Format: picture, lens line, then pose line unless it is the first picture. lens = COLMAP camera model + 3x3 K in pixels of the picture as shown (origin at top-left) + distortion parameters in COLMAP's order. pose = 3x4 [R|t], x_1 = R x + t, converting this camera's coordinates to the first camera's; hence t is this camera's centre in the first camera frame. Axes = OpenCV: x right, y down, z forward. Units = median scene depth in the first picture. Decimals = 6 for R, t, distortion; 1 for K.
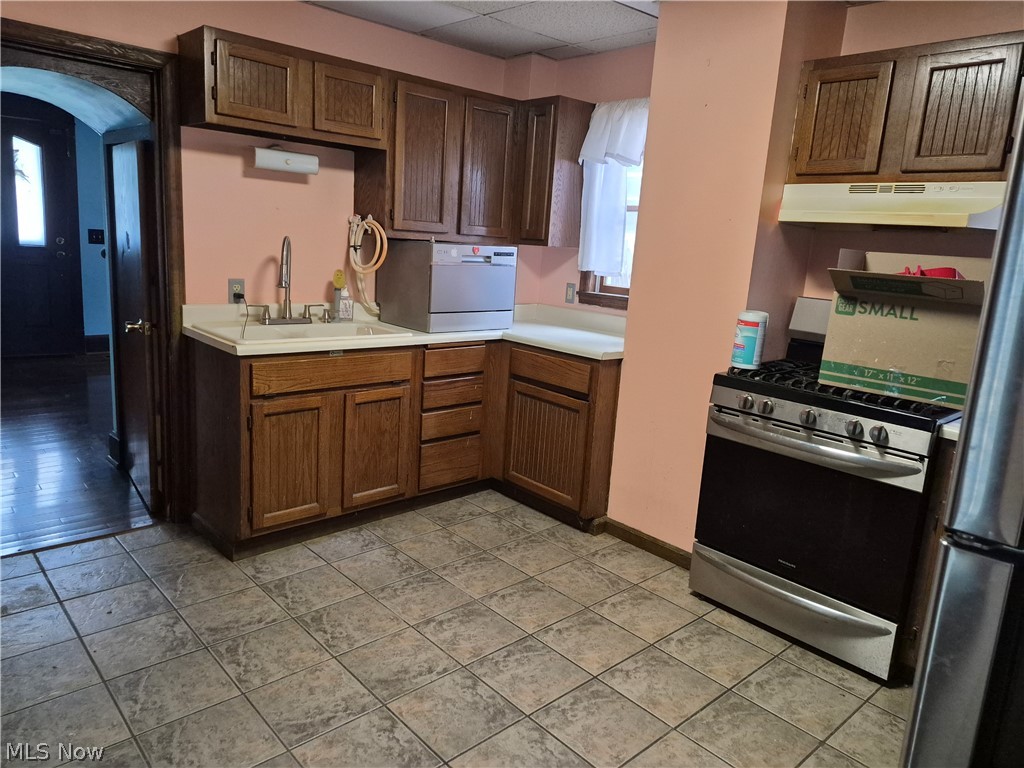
lens RADIAL K [[710.4, 0, 512.0], [0, 710.4, 384.0], [0, 0, 1]] dist [0.000108, -0.005132]
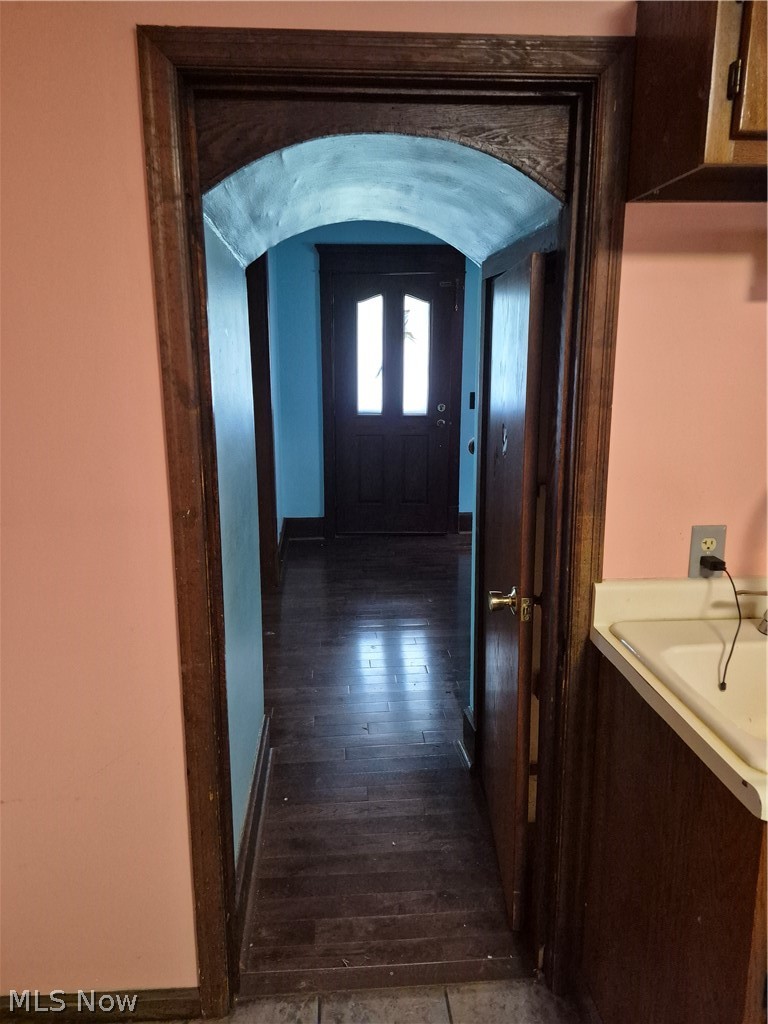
lens RADIAL K [[712.1, 0, 381.3], [0, 712.1, 499.0], [0, 0, 1]] dist [0.098784, -0.108449]
pose [[0.782656, 0.052054, -0.620274, -0.279261], [-0.072525, 0.997336, -0.007814, -0.153935], [0.618215, 0.051101, 0.784346, 0.527832]]
